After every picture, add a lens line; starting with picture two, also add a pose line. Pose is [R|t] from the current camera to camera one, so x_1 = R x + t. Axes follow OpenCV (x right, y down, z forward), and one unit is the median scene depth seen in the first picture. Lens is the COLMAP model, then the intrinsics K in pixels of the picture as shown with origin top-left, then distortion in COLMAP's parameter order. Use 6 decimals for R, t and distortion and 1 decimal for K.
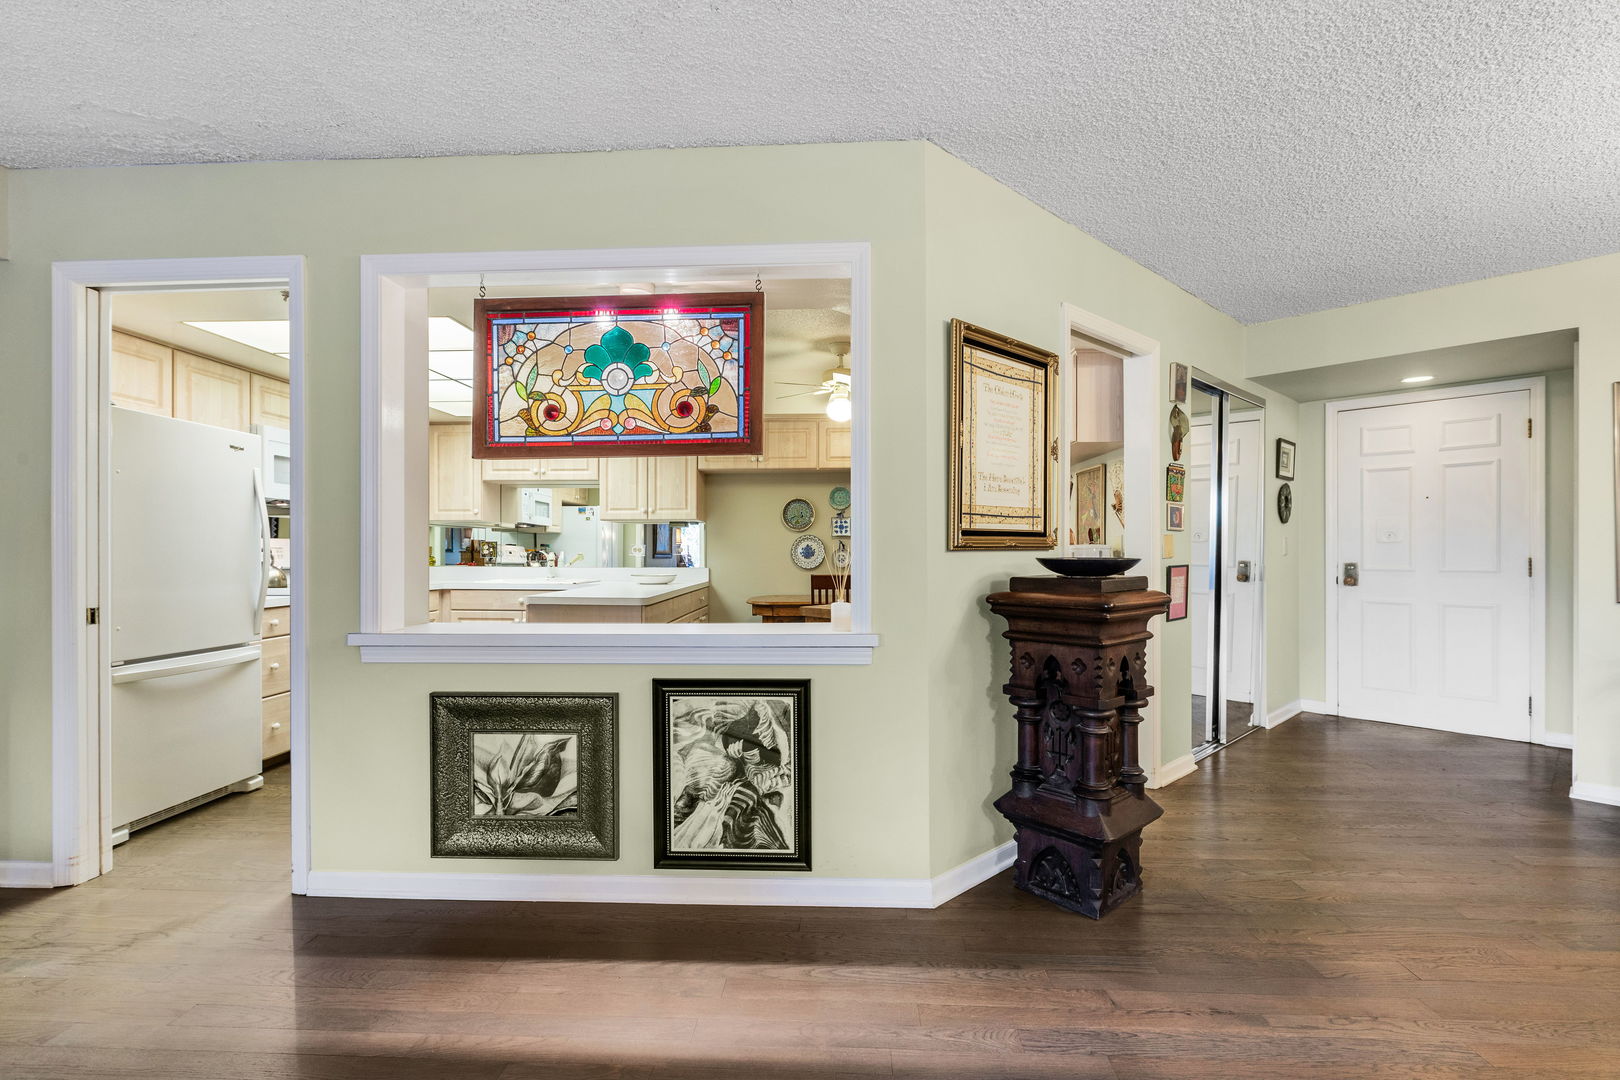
lens RADIAL K [[726.2, 0, 808.8], [0, 726.2, 551.7], [0, 0, 1]] dist [-0.000274, 0.000062]
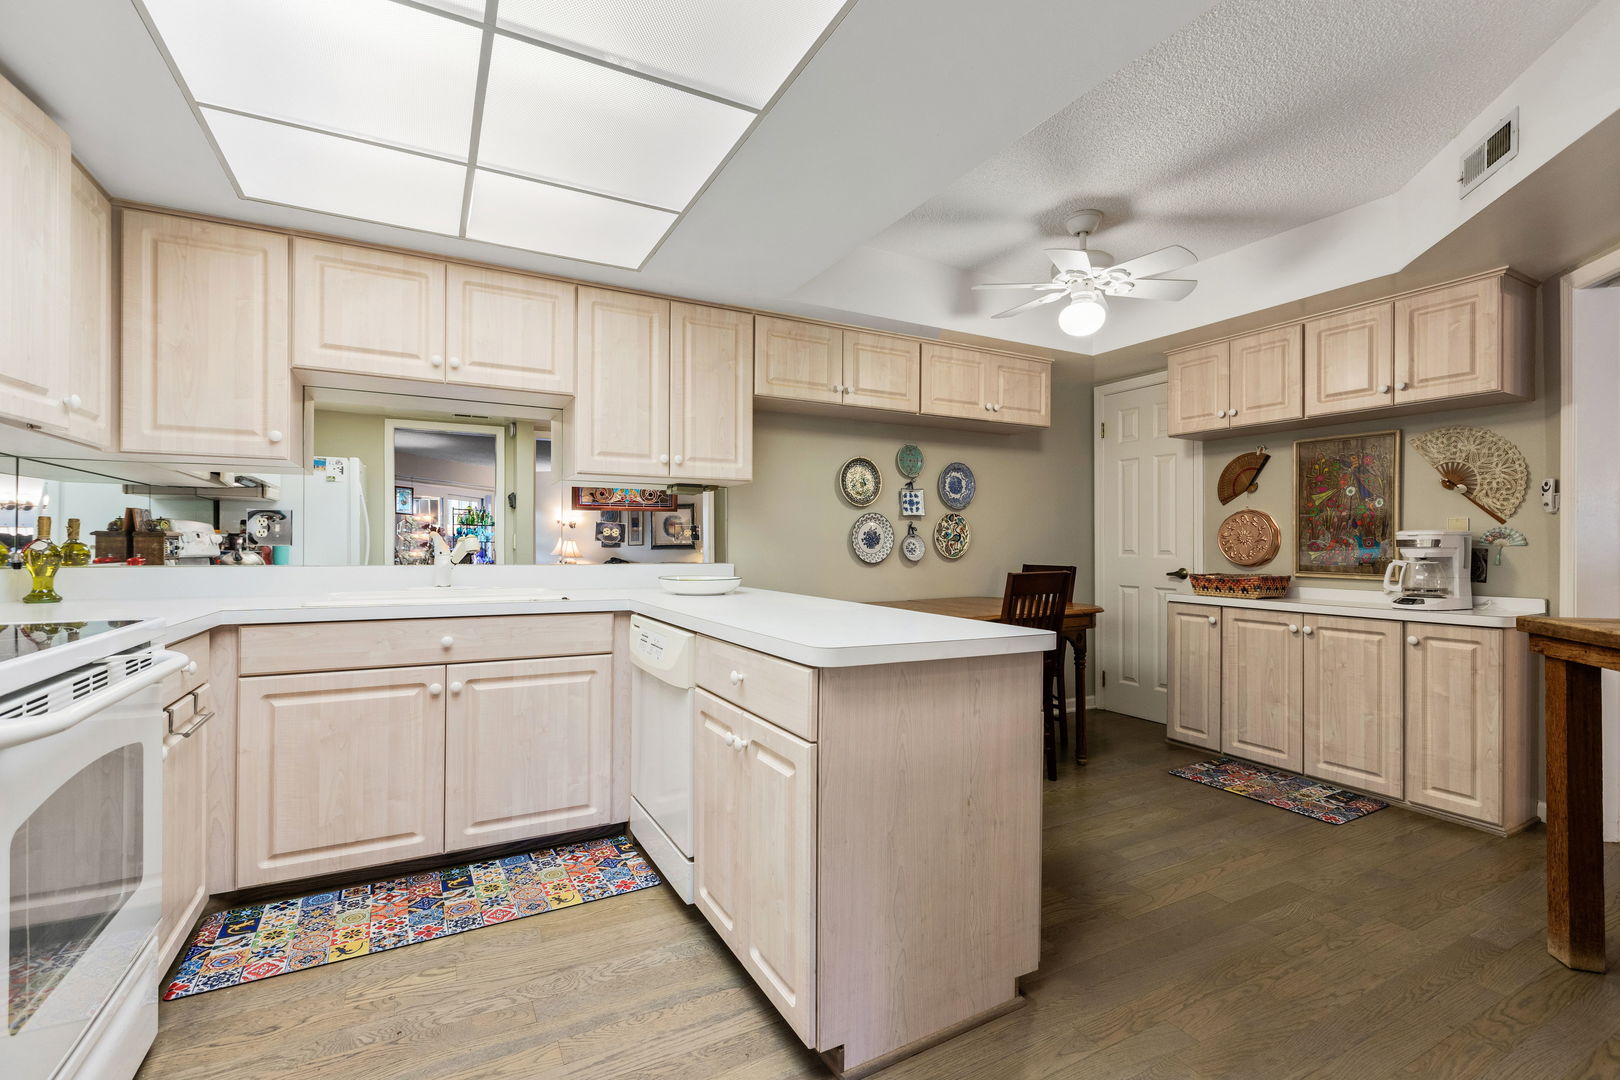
lens RADIAL K [[721.6, 0, 816.6], [0, 721.6, 537.5], [0, 0, 1]] dist [0.000768, 0.000299]
pose [[0.856675, 0.007569, 0.515801, -0.834656], [-0.004075, 0.999960, -0.007905, 0.011335], [-0.515840, 0.004670, 0.856672, 0.980303]]
